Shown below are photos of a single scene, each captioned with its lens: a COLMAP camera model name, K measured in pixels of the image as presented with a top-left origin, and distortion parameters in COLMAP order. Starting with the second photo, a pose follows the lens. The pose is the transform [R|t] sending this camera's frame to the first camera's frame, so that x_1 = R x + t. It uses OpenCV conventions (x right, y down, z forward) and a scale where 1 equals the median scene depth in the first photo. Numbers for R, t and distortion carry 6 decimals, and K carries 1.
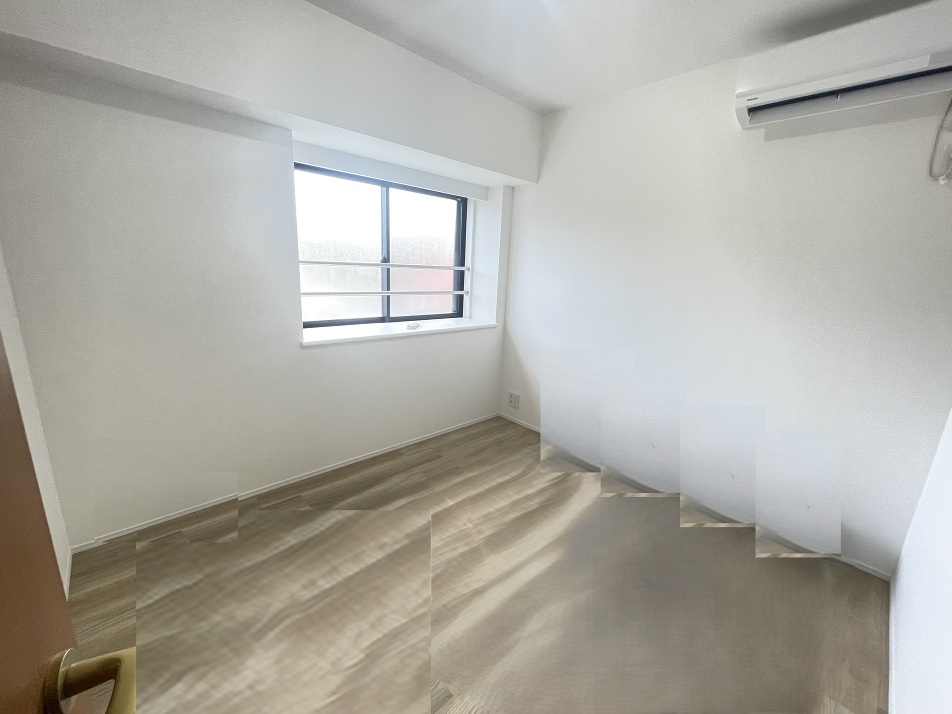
lens RADIAL K [[382.0, 0, 476.0], [0, 382.0, 357.0], [0, 0, 1]] dist [-0.006179, -0.000393]
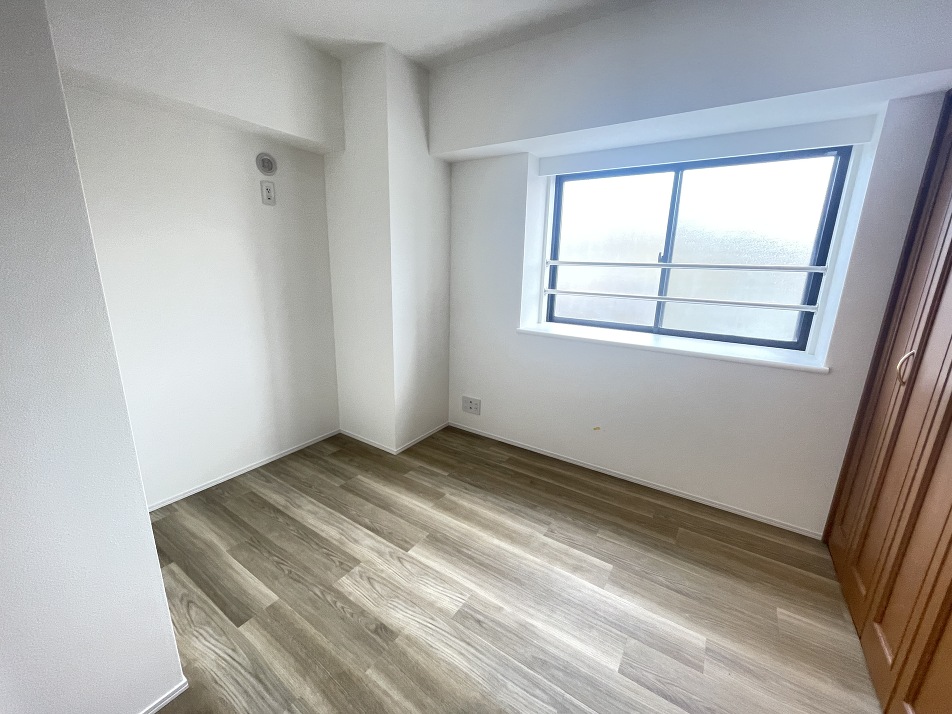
lens RADIAL K [[385.5, 0, 476.0], [0, 385.5, 357.0], [0, 0, 1]] dist [-0.001076, -0.000101]
pose [[0.229792, 0.193228, -0.953865, 0.499860], [-0.233780, 0.962356, 0.138629, -0.066109], [0.944745, 0.191138, 0.266315, 0.412749]]
